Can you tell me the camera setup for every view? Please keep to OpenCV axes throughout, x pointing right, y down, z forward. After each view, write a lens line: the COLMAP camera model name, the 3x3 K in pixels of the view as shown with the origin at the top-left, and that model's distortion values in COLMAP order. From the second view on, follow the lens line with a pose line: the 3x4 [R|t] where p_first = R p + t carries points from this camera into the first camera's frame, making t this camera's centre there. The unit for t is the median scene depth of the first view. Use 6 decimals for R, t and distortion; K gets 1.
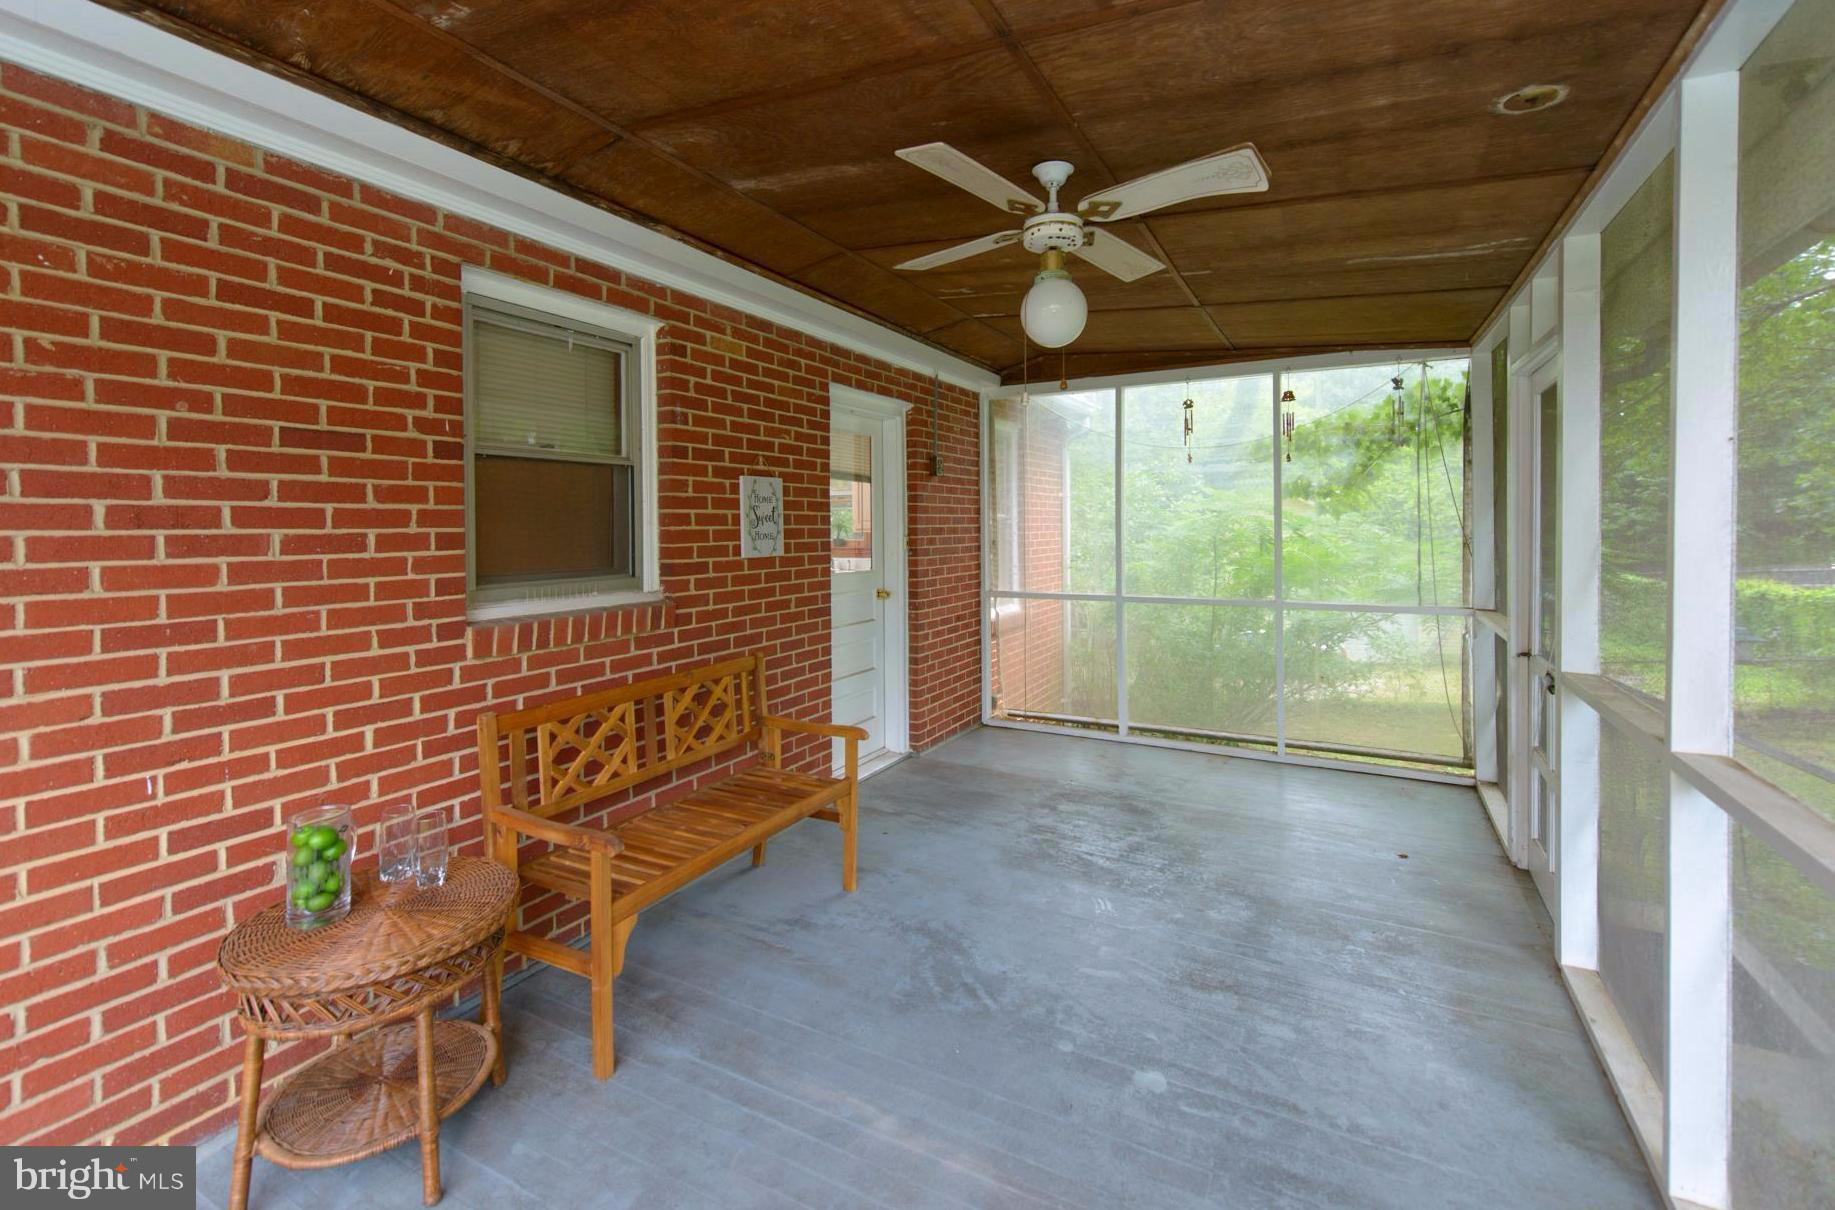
lens RADIAL K [[816.8, 0, 920.0], [0, 816.8, 531.6], [0, 0, 1]] dist [0.001671, 0.000107]
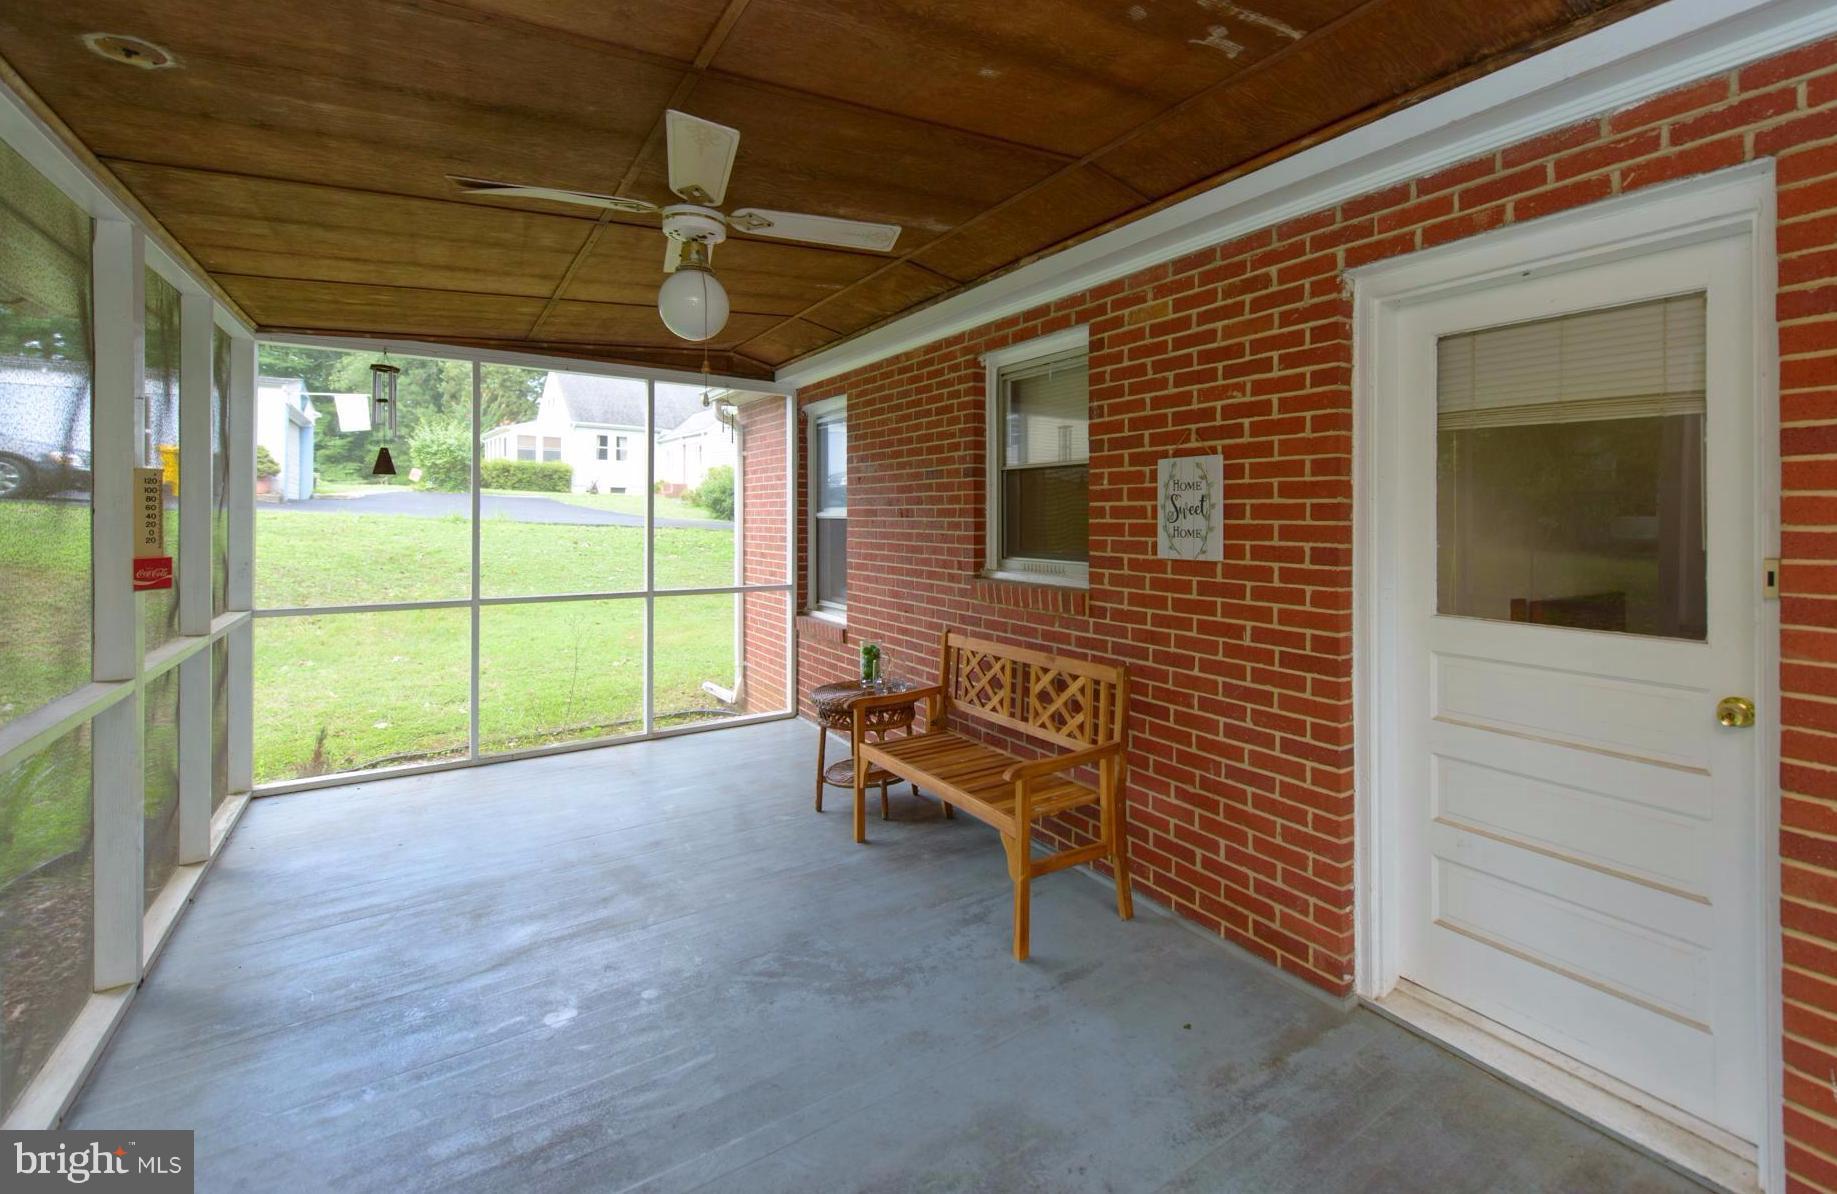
lens RADIAL K [[726.5, 0, 922.6], [0, 726.5, 512.3], [0, 0, 1]] dist [-0.000687, -0.000394]
pose [[-0.463294, 0.004683, -0.886192, 0.569255], [-0.002930, 0.999972, 0.006816, -0.019276], [0.886200, 0.005754, -0.463267, 1.157366]]
